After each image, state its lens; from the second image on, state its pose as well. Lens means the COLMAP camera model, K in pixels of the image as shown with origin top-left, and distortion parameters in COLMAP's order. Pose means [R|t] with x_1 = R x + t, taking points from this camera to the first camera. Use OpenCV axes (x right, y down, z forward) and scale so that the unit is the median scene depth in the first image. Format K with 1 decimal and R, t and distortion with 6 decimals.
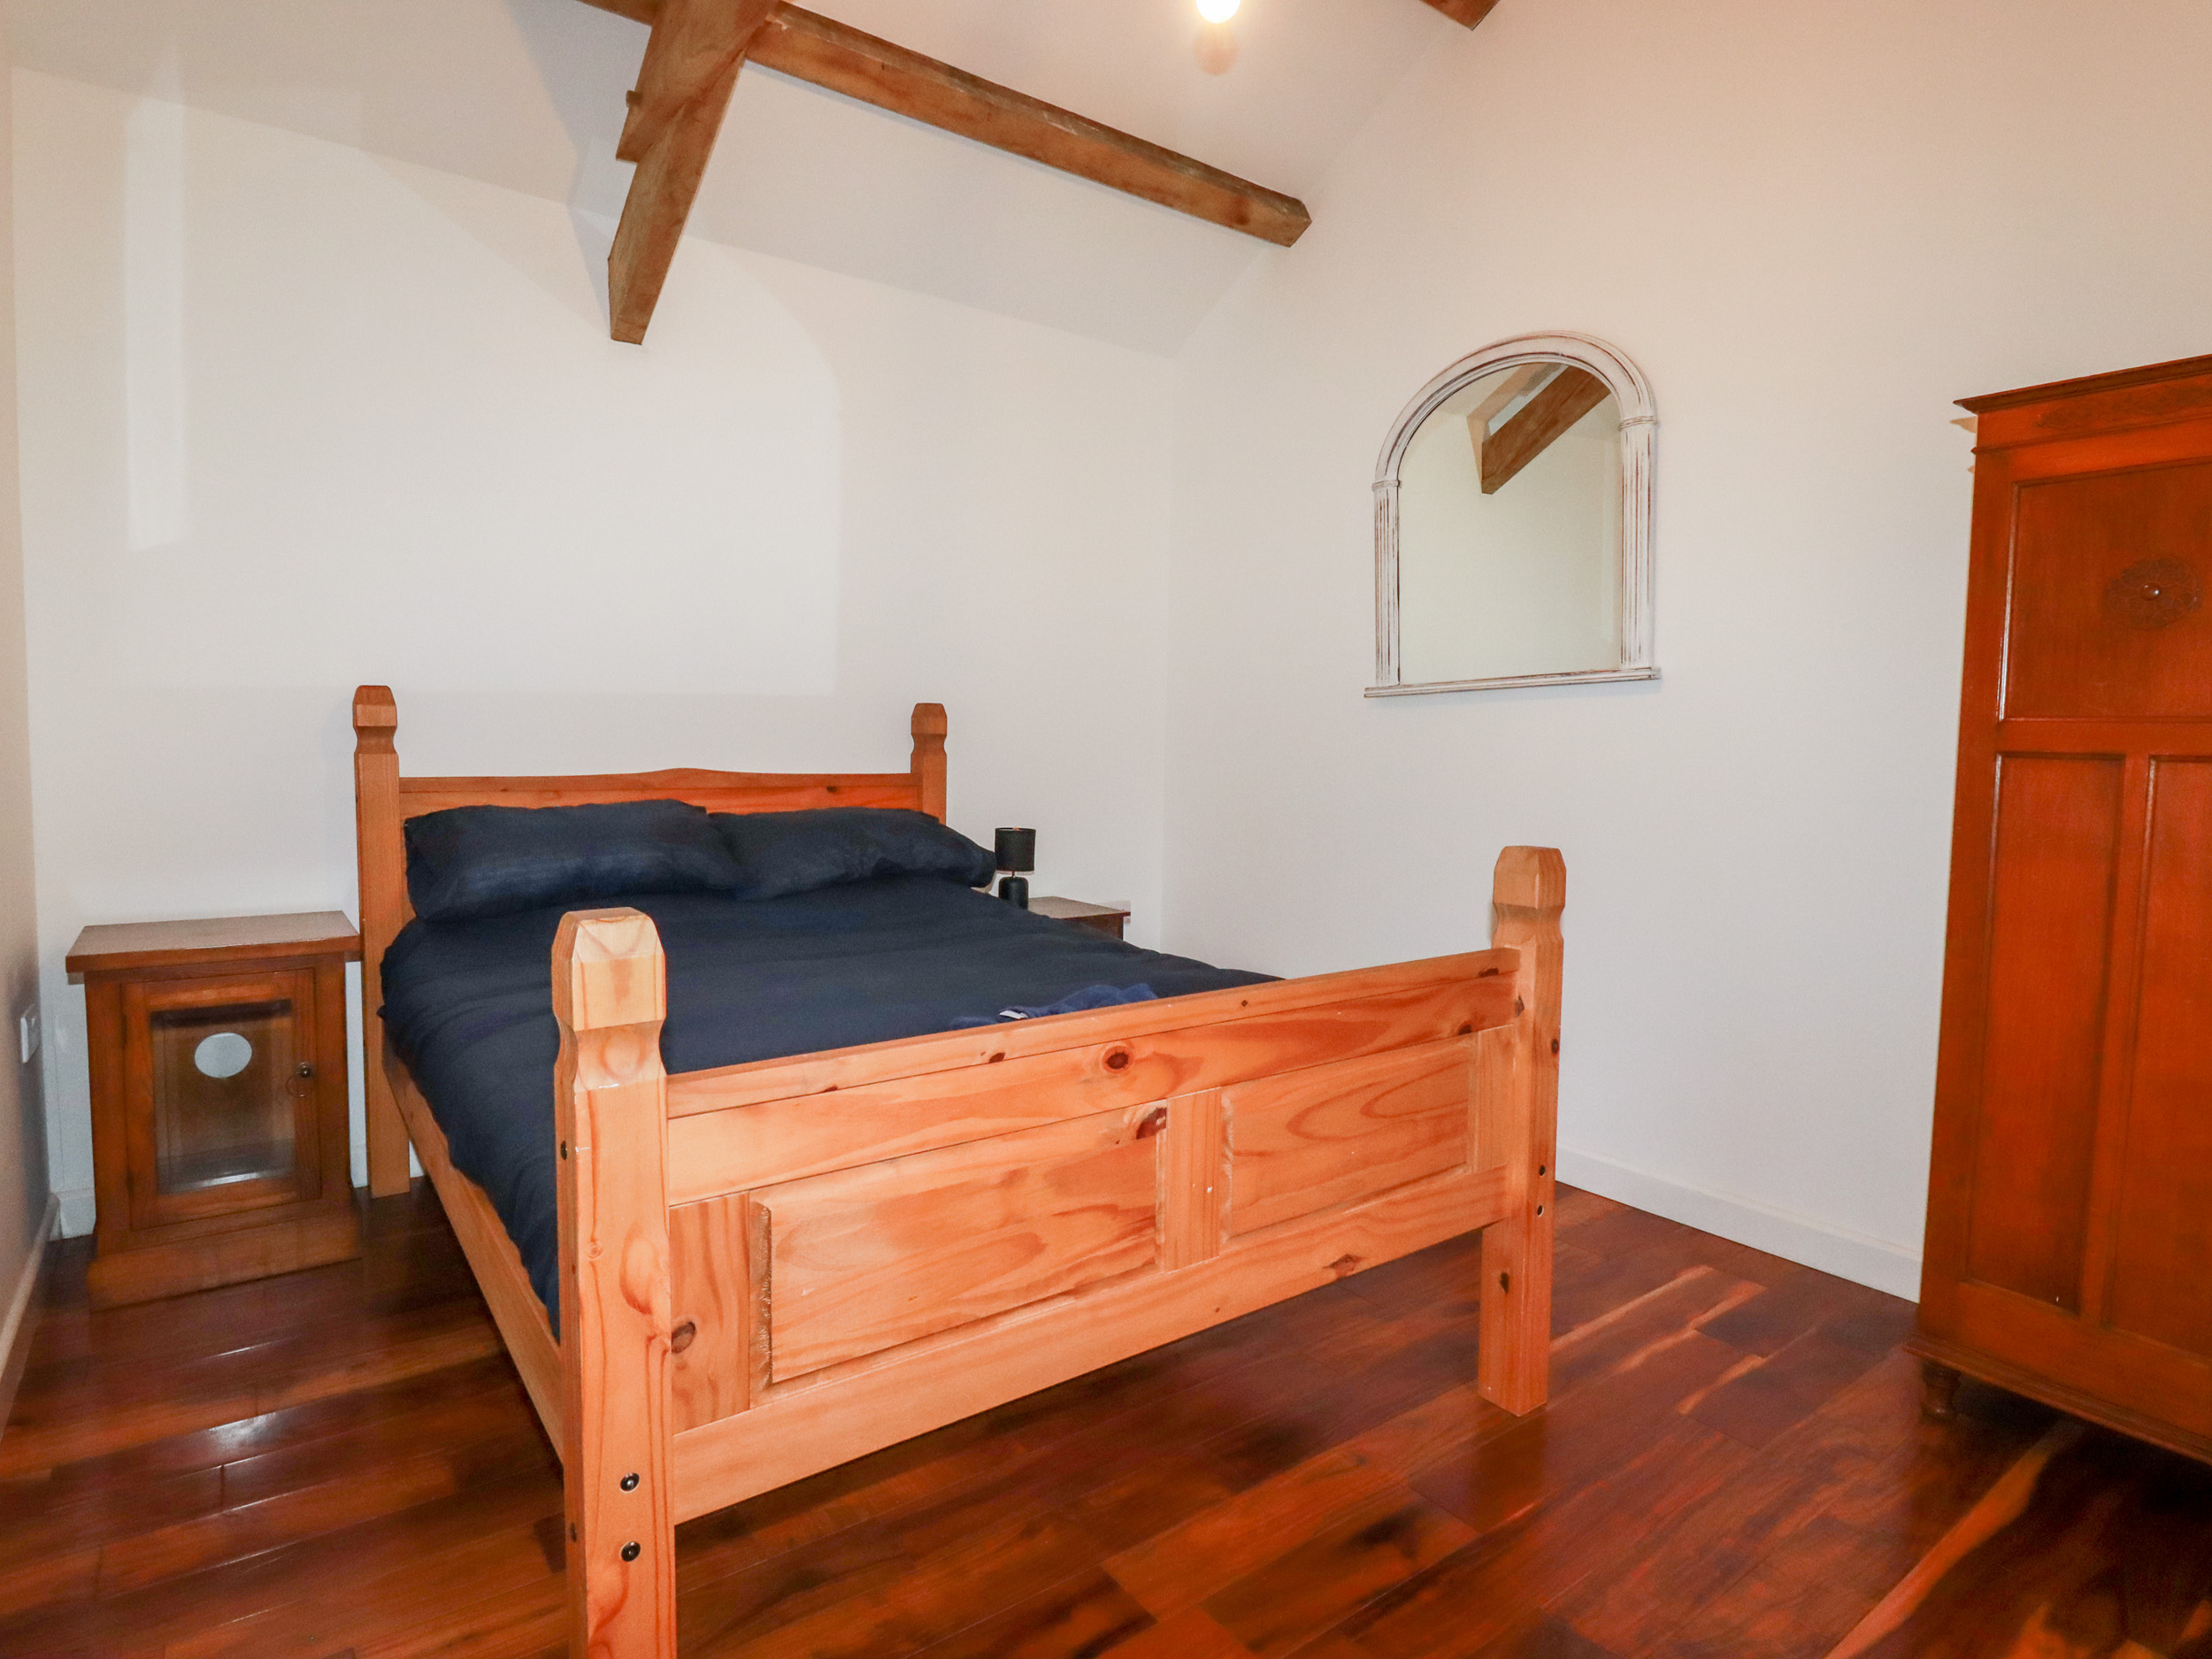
lens RADIAL K [[1229.9, 0, 1192.3], [0, 1229.9, 825.3], [0, 0, 1]] dist [0.003044, -0.015510]
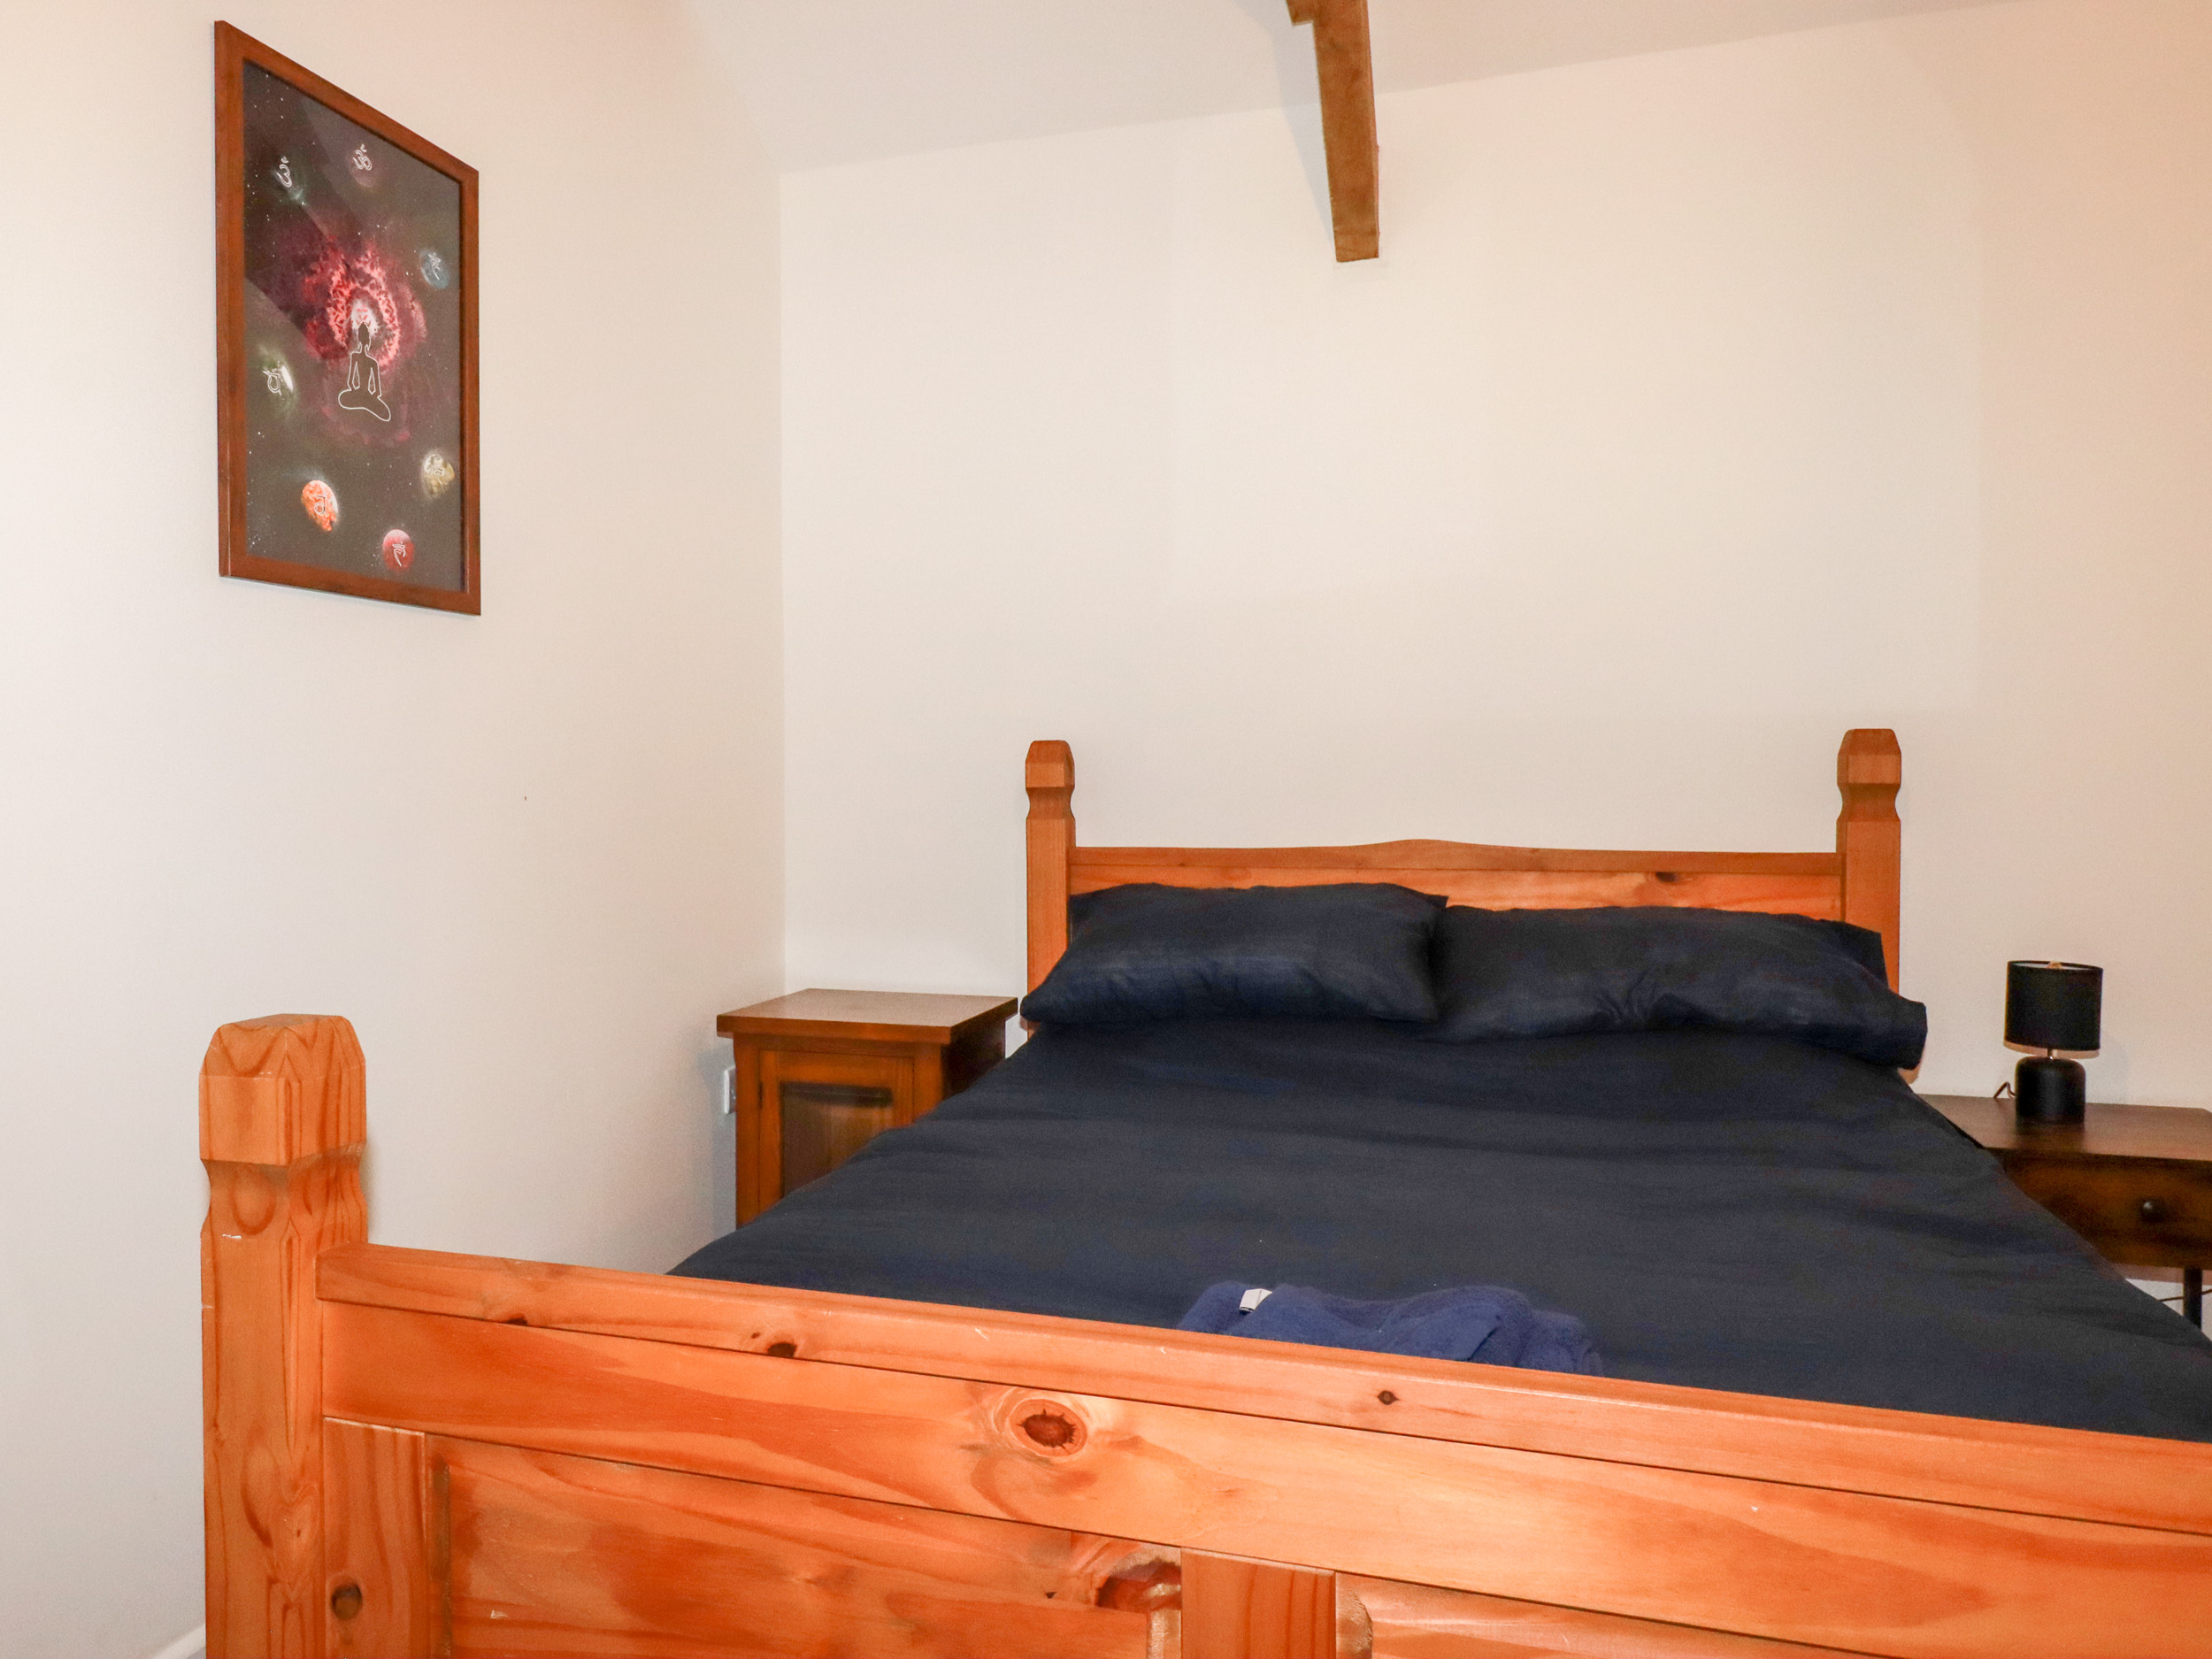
lens RADIAL K [[1644.2, 0, 1140.9], [0, 1644.2, 818.0], [0, 0, 1]] dist [-0.001883, -0.001242]
pose [[0.518523, -0.001896, -0.855062, 0.312952], [-0.049393, 0.998261, -0.032166, -0.021754], [0.853636, 0.058913, 0.517528, 0.397465]]
